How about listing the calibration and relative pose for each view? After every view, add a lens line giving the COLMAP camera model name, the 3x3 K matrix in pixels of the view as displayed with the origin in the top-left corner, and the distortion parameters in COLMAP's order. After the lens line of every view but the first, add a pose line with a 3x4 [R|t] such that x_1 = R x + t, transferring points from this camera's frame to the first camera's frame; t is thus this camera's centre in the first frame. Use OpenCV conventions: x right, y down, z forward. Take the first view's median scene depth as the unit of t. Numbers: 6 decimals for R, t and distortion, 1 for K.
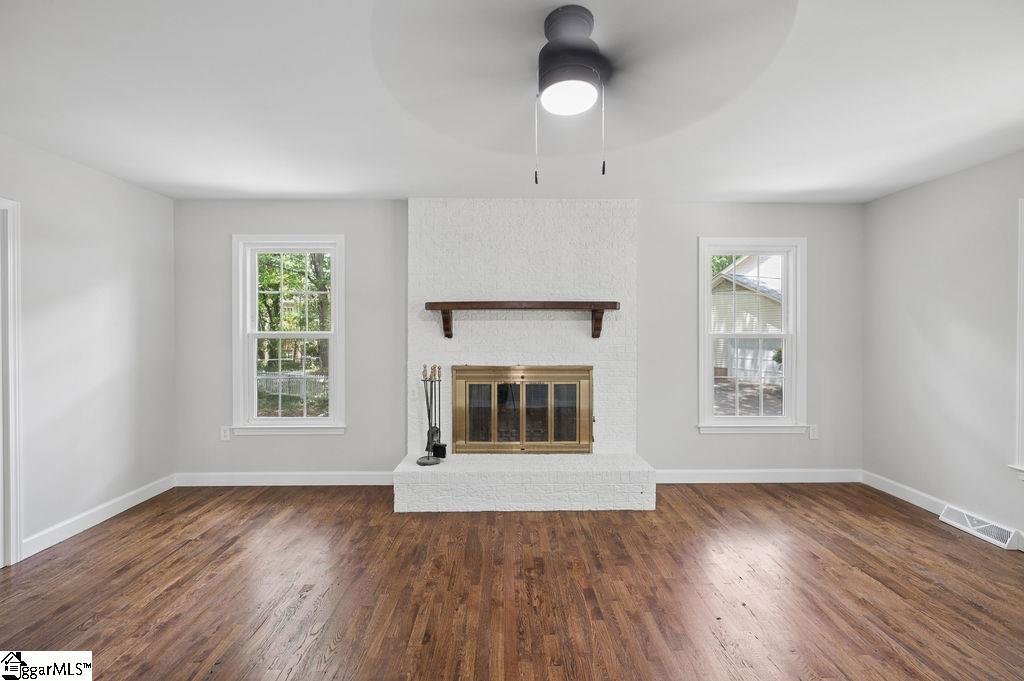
lens RADIAL K [[407.4, 0, 510.4], [0, 407.4, 331.7], [0, 0, 1]] dist [-0.006435, 0.001055]
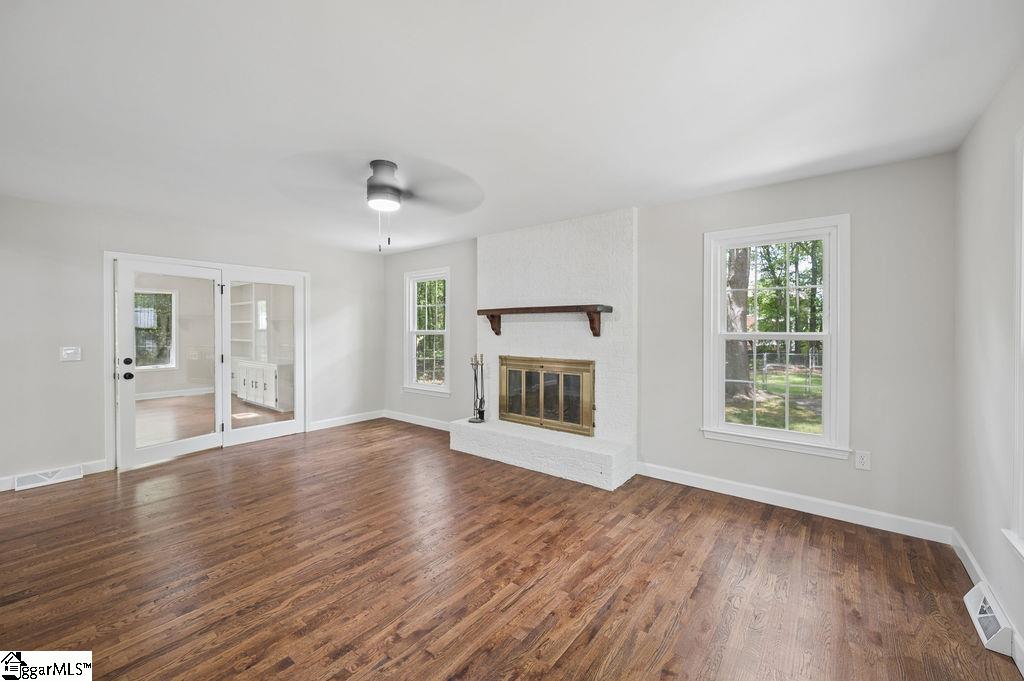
lens RADIAL K [[407.4, 0, 511.4], [0, 407.4, 334.5], [0, 0, 1]] dist [-0.006435, 0.001055]
pose [[0.777086, 0.010044, -0.629314, 0.749188], [-0.005247, 0.999941, 0.009480, 0.000363], [0.629372, -0.004065, 0.777093, -0.033436]]
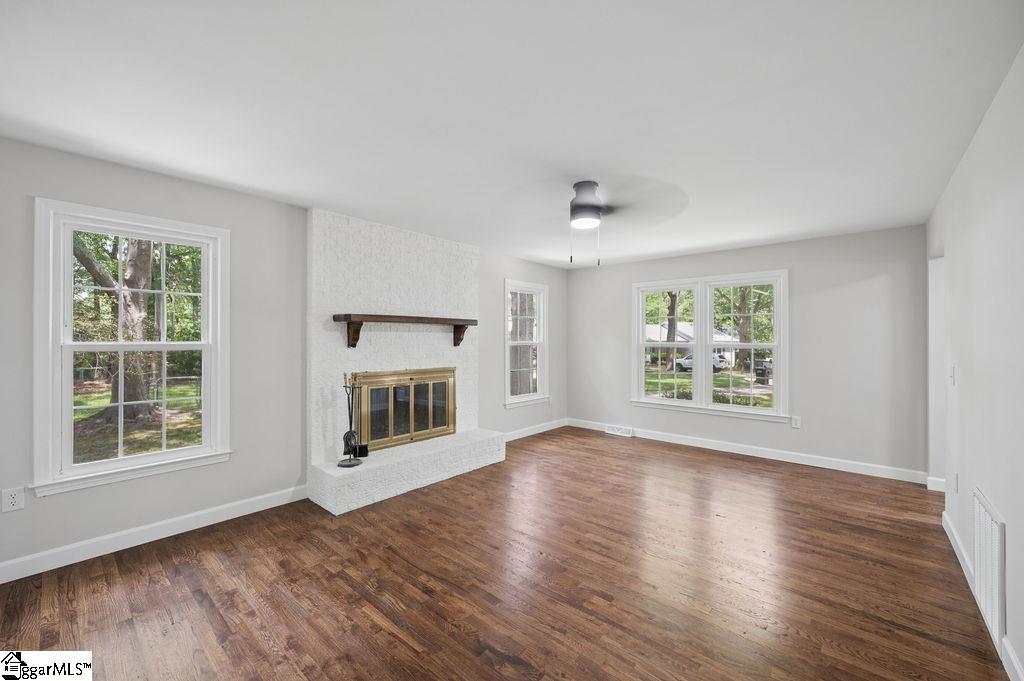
lens RADIAL K [[407.4, 0, 506.0], [0, 407.4, 338.3], [0, 0, 1]] dist [-0.006435, 0.001055]
pose [[0.674481, 0.003678, 0.738283, -0.673531], [0.001496, 0.999979, -0.006348, -0.001512], [-0.738291, 0.005386, 0.674461, -0.019862]]
